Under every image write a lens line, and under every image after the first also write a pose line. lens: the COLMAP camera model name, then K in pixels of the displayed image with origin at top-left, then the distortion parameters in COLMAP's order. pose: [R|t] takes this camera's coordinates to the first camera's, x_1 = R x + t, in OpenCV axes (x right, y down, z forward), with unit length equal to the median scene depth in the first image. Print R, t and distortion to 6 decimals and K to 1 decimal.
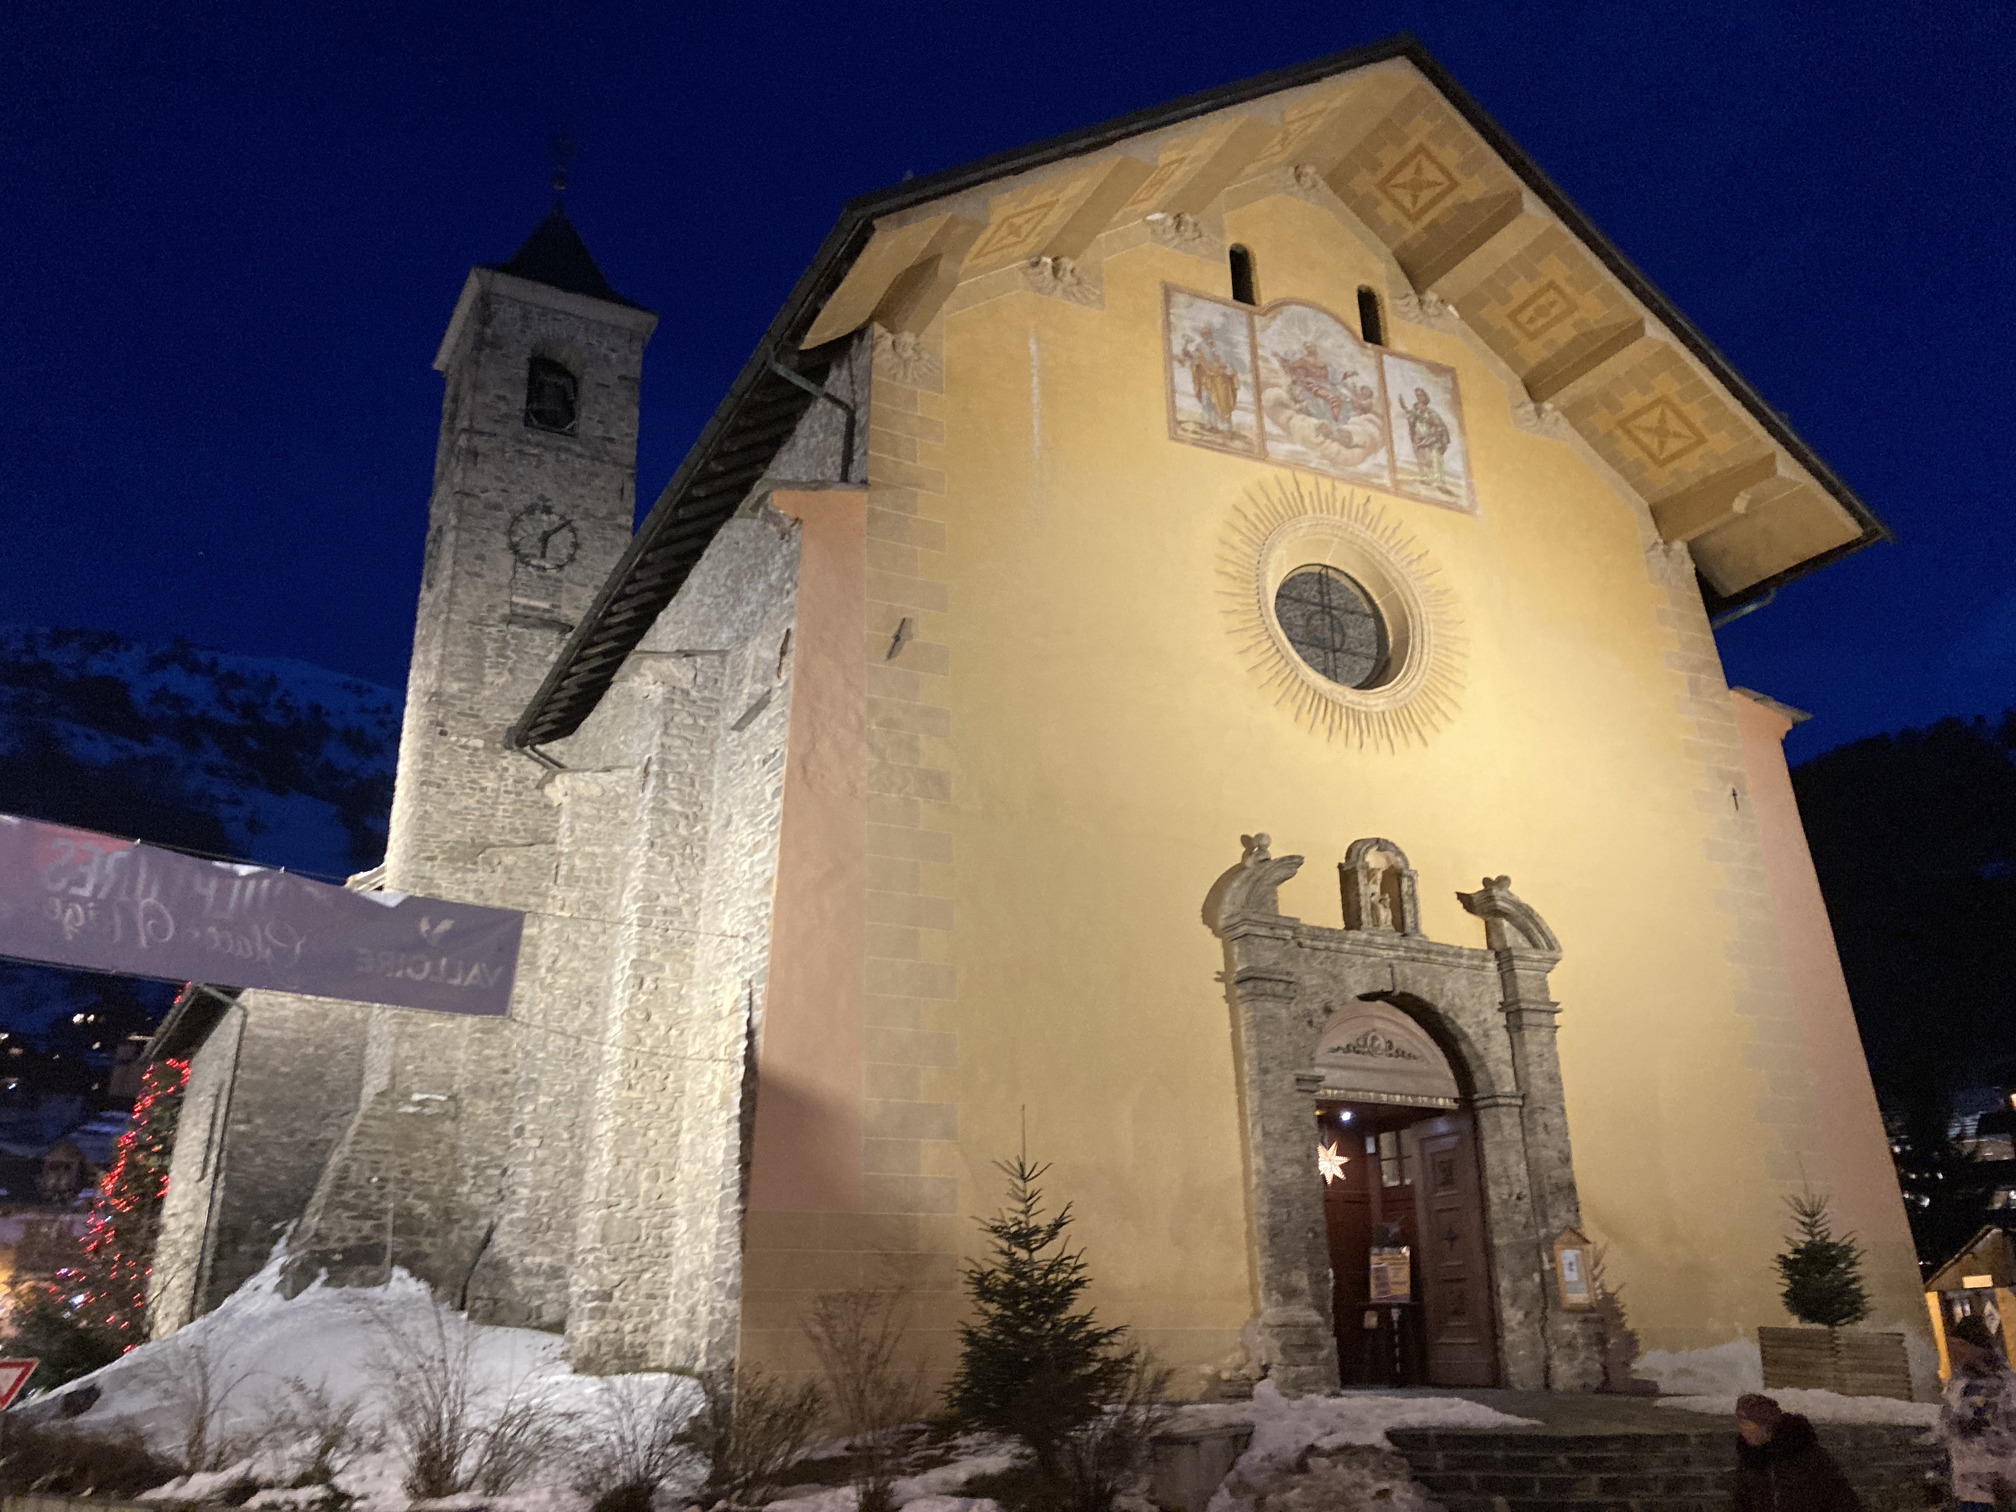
lens RADIAL K [[1668.6, 0, 1005.1], [0, 1668.6, 742.8], [0, 0, 1]] dist [0.045426, -0.059727]
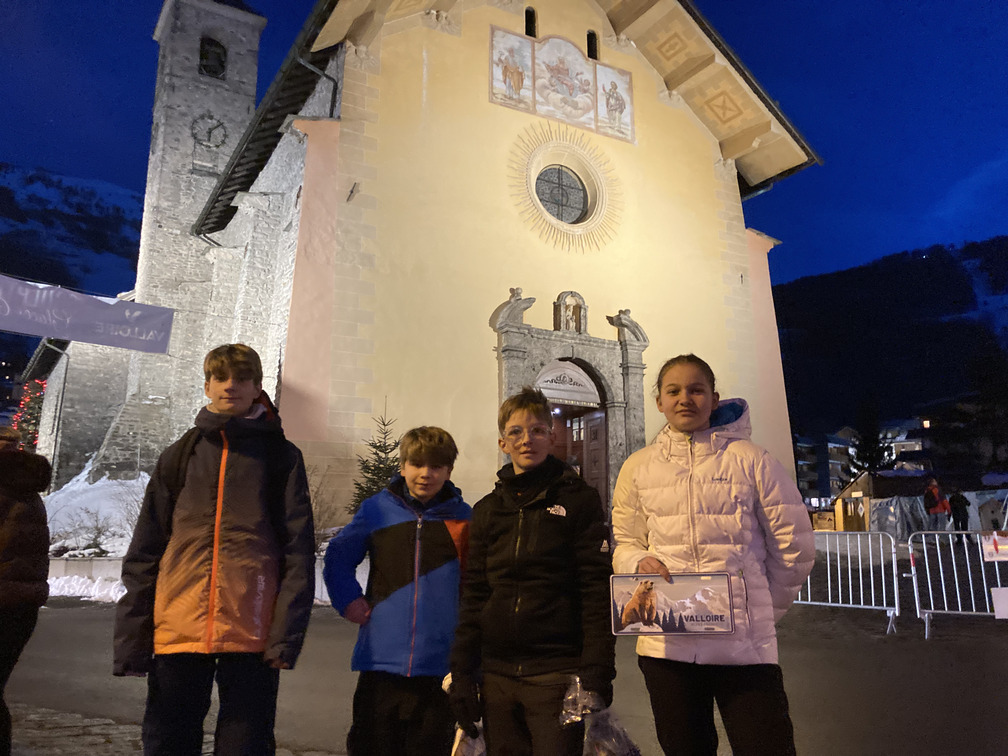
lens RADIAL K [[834.3, 0, 525.6], [0, 834.3, 368.5], [0, 0, 1]] dist [0.045426, -0.059727]
pose [[0.997733, 0.026803, 0.061733, 0.084370], [-0.035796, 0.988110, 0.149524, -0.005305], [-0.056992, -0.151395, 0.986829, -0.117618]]
